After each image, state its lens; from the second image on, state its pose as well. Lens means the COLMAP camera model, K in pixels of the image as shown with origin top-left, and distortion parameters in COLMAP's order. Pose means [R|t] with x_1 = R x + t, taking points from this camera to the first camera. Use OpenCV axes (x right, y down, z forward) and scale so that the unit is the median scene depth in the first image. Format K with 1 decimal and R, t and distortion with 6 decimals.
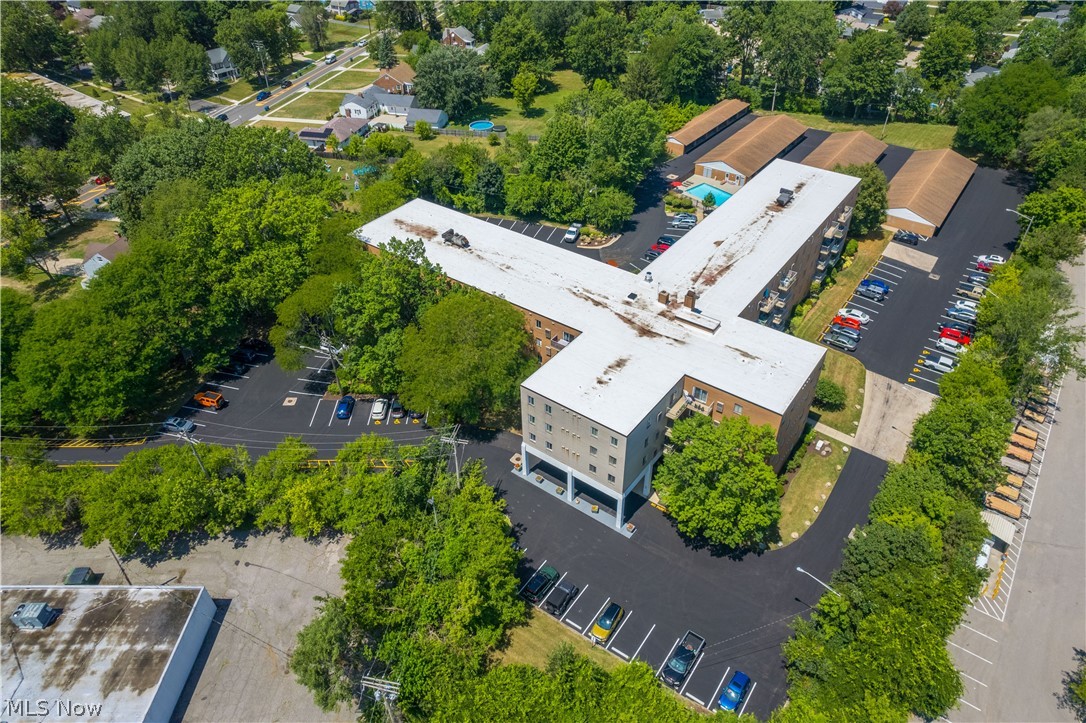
lens RADIAL K [[691.0, 0, 541.8], [0, 691.0, 369.9], [0, 0, 1]] dist [-0.075153, 0.064713]
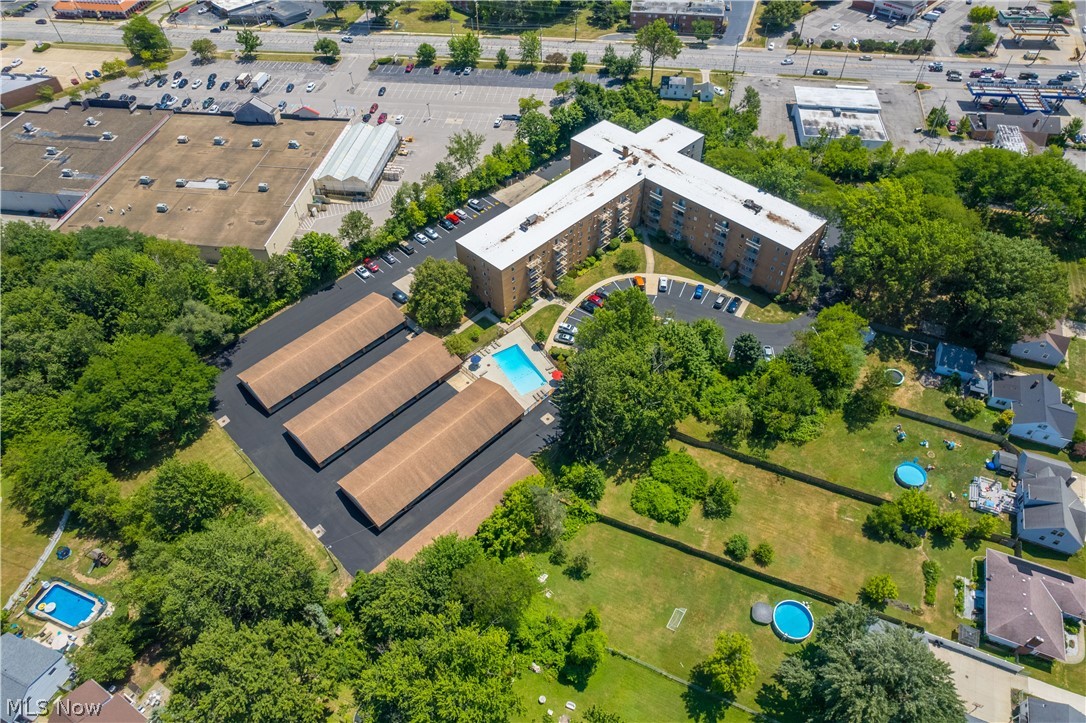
lens RADIAL K [[691.0, 0, 541.8], [0, 691.0, 369.9], [0, 0, 1]] dist [-0.075153, 0.064713]
pose [[-0.990015, -0.070969, 0.121797, 0.148237], [0.118360, 0.050796, 0.991671, -1.919804], [-0.076565, 0.996184, -0.041889, 1.572677]]
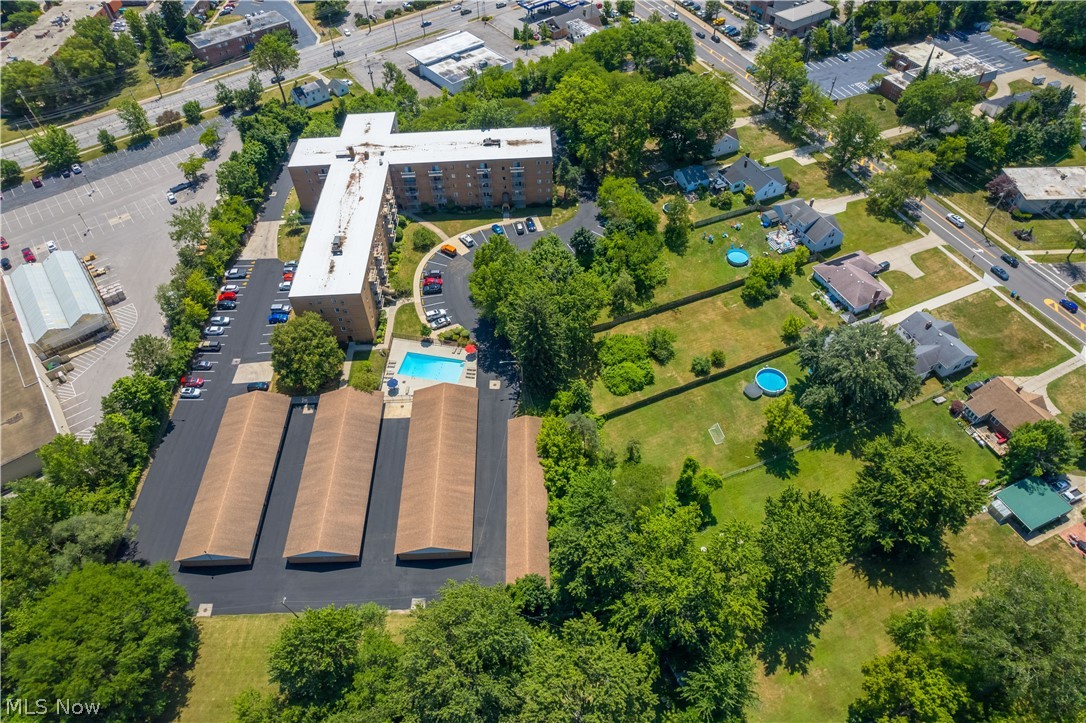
lens RADIAL K [[691.0, 0, 541.8], [0, 691.0, 369.9], [0, 0, 1]] dist [-0.075153, 0.064713]
pose [[-0.779270, 0.499173, -0.378899, 0.787602], [-0.357645, 0.142248, 0.922960, -1.902787], [0.514614, 0.854747, 0.067677, 1.536737]]
